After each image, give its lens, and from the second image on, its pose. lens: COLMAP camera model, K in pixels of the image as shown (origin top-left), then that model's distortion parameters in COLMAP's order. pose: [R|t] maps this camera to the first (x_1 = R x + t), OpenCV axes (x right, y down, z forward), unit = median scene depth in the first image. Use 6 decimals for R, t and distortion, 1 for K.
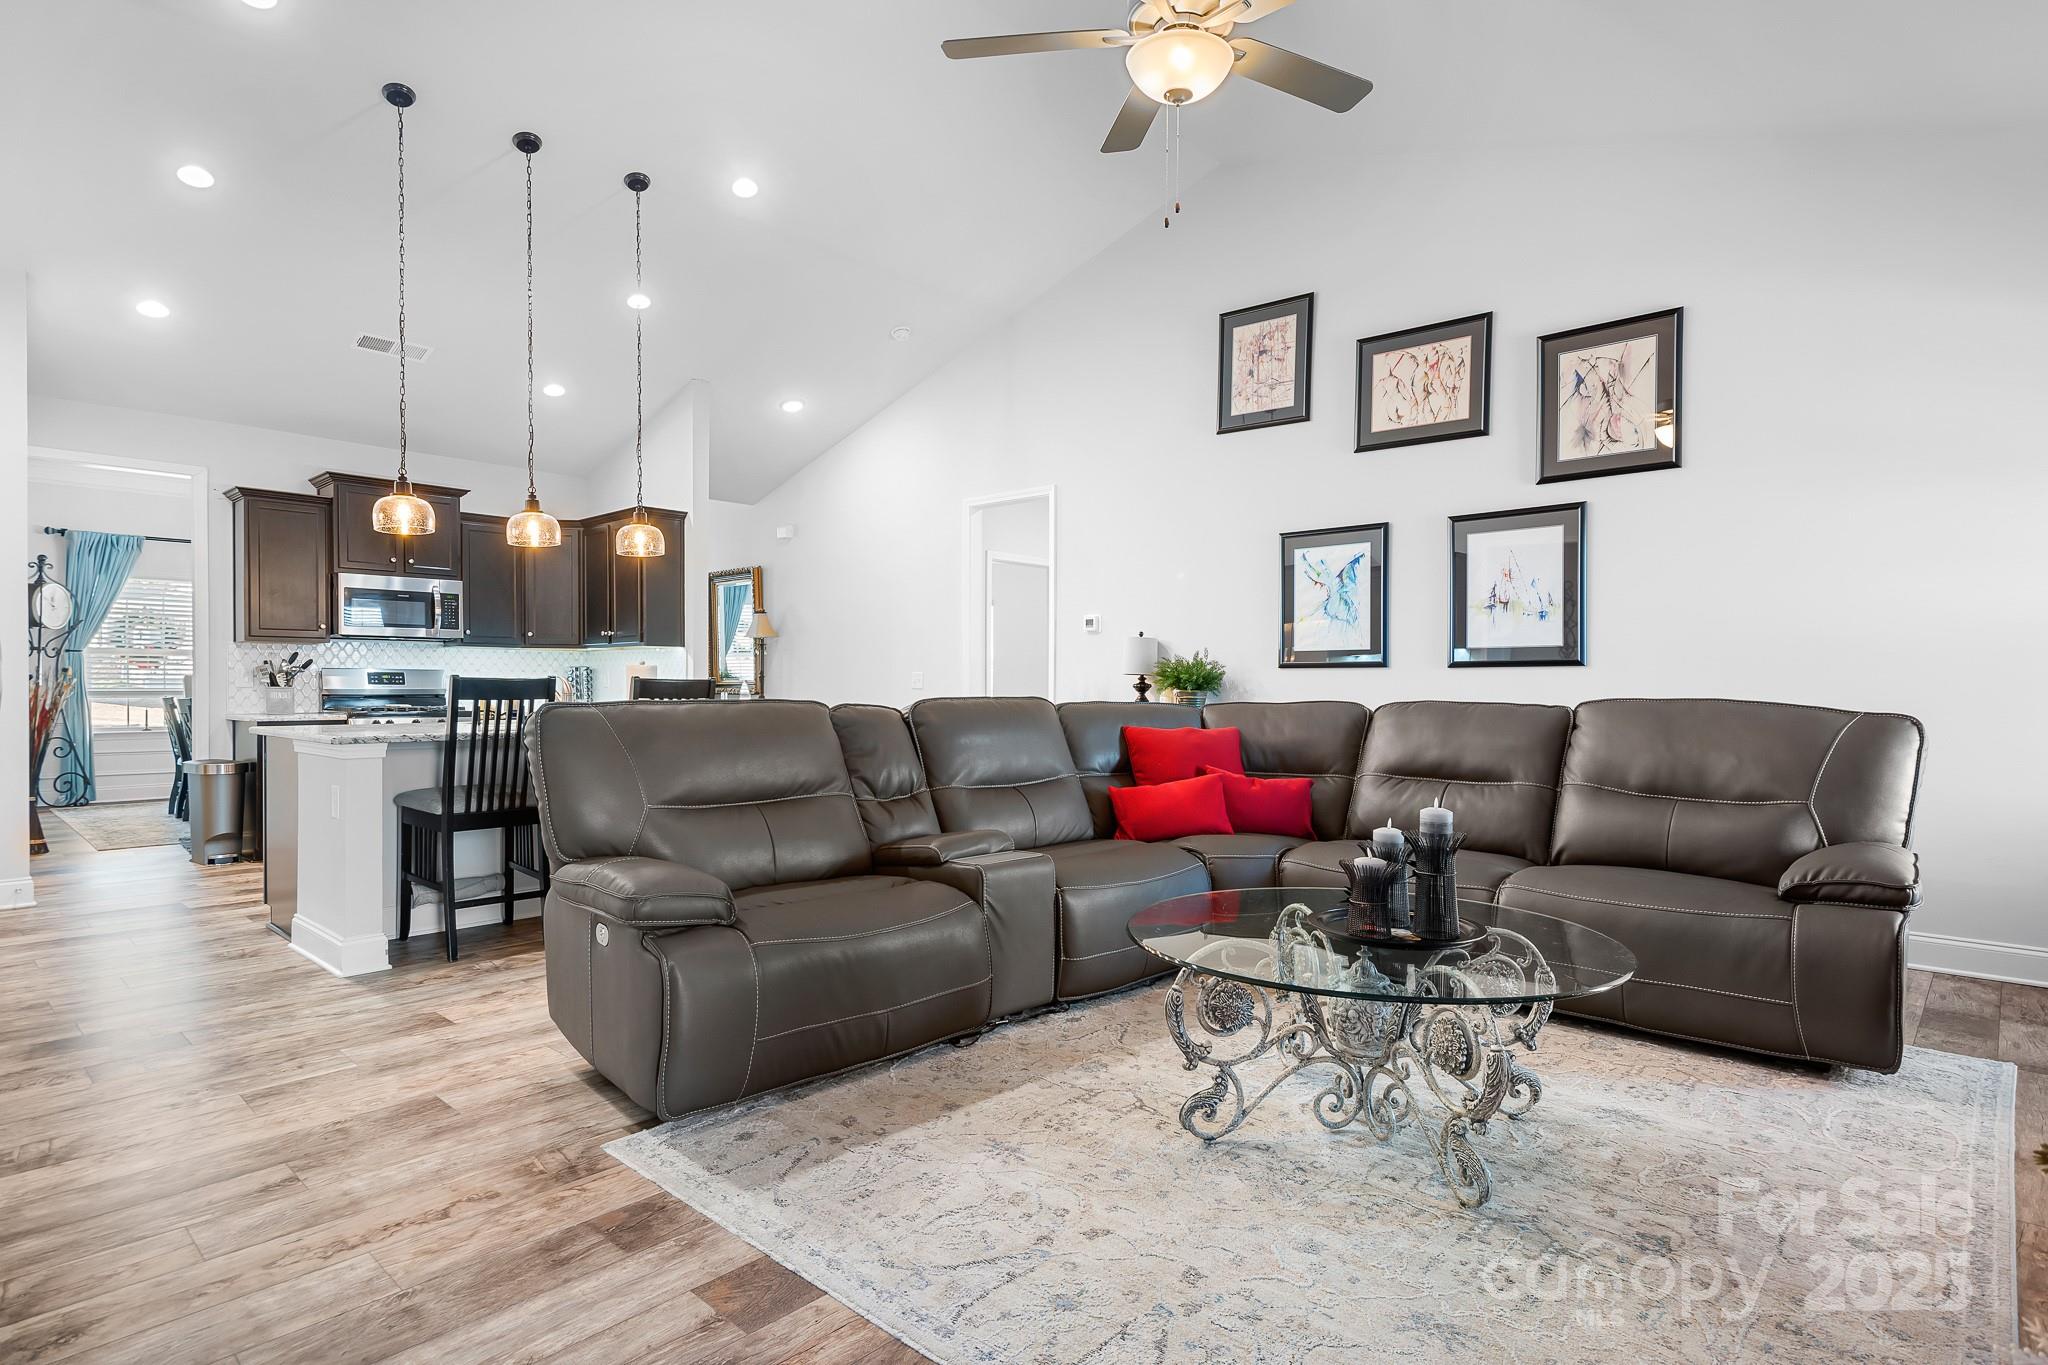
lens RADIAL K [[1047.0, 0, 1010.0], [0, 1047.0, 693.9], [0, 0, 1]] dist [0.020665, -0.005395]
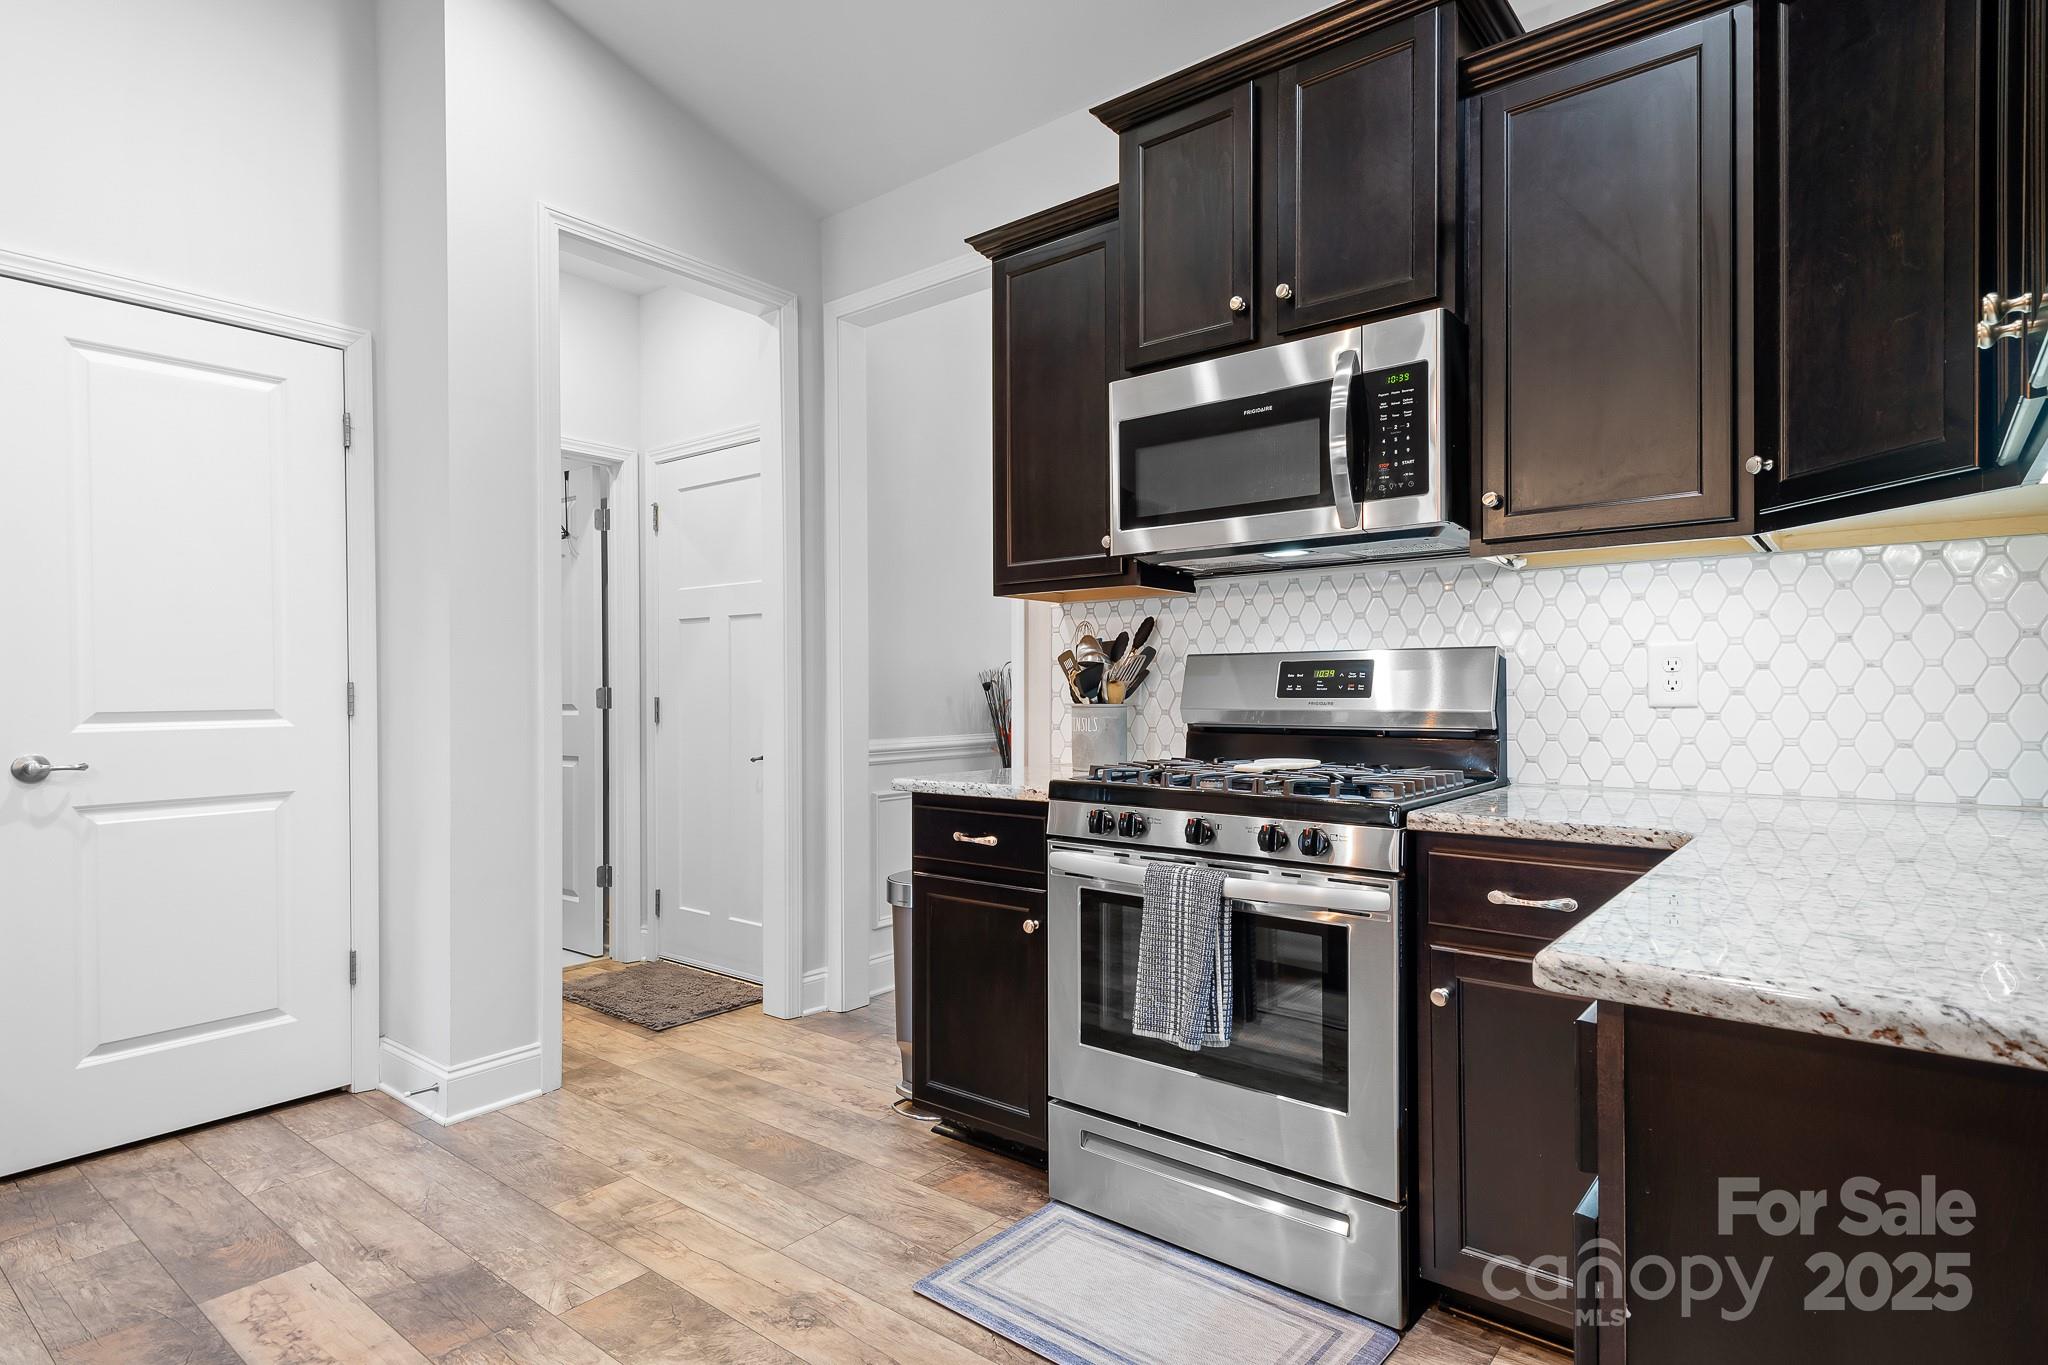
lens RADIAL K [[1047.0, 0, 1014.8], [0, 1047.0, 688.6], [0, 0, 1]] dist [0.020665, -0.005395]
pose [[0.070591, -0.007883, -0.997474, -0.293196], [-0.003348, 0.999961, -0.008140, -0.009563], [0.997500, 0.003914, 0.070562, 0.974391]]
